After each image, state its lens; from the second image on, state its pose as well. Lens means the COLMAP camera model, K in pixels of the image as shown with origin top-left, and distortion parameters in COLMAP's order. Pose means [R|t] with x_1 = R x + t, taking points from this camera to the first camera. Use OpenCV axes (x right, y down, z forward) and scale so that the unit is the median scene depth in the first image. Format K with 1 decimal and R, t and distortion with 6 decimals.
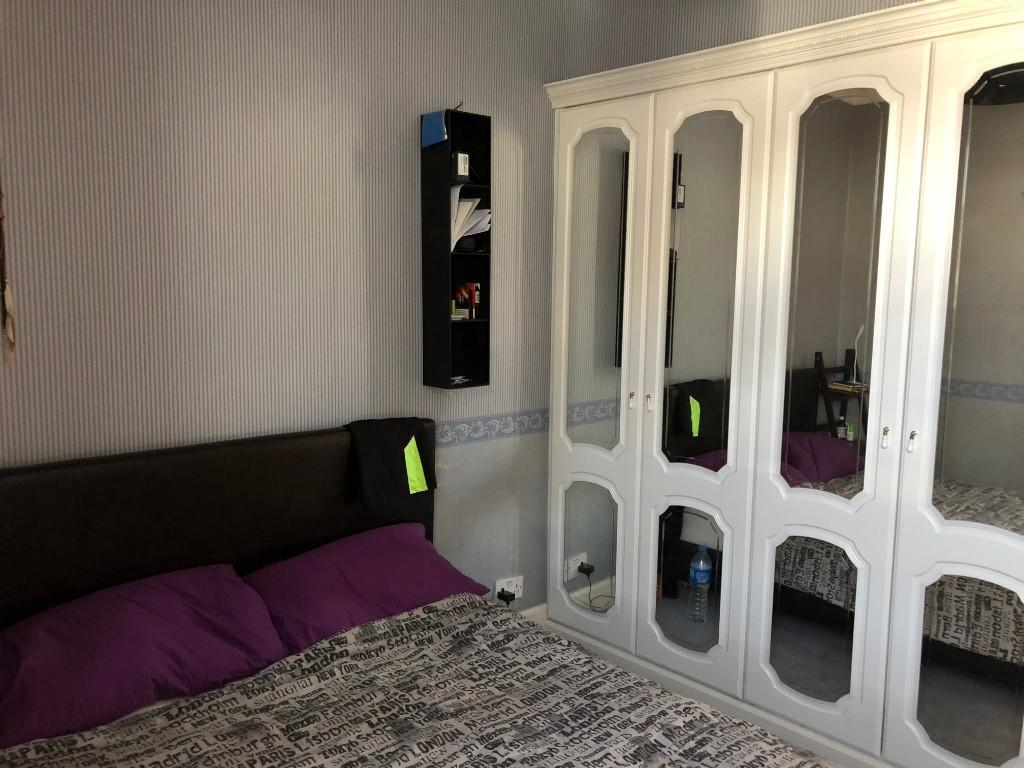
lens RADIAL K [[855.4, 0, 512.0], [0, 855.4, 384.0], [0, 0, 1]] dist [0.004822, 0.001091]
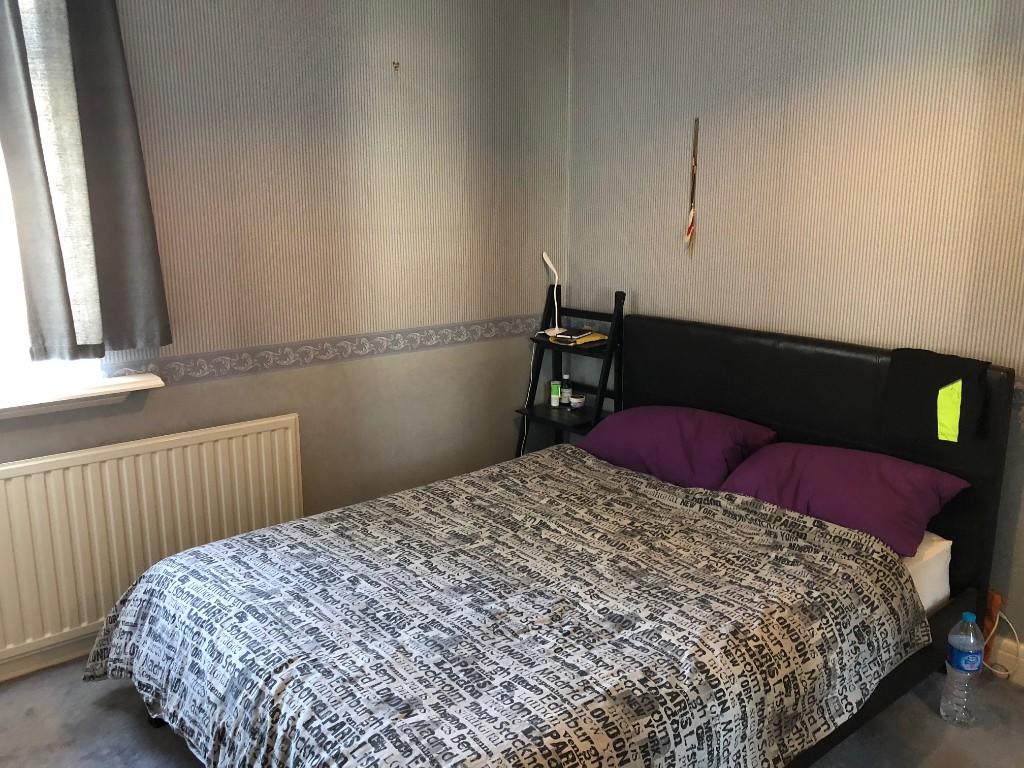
lens RADIAL K [[855.4, 0, 512.0], [0, 855.4, 384.0], [0, 0, 1]] dist [0.004822, 0.001091]
pose [[-0.062408, 0.203192, -0.977148, 1.098275], [-0.129804, 0.969088, 0.209806, -0.088467], [0.989574, 0.139931, -0.034104, 0.767551]]
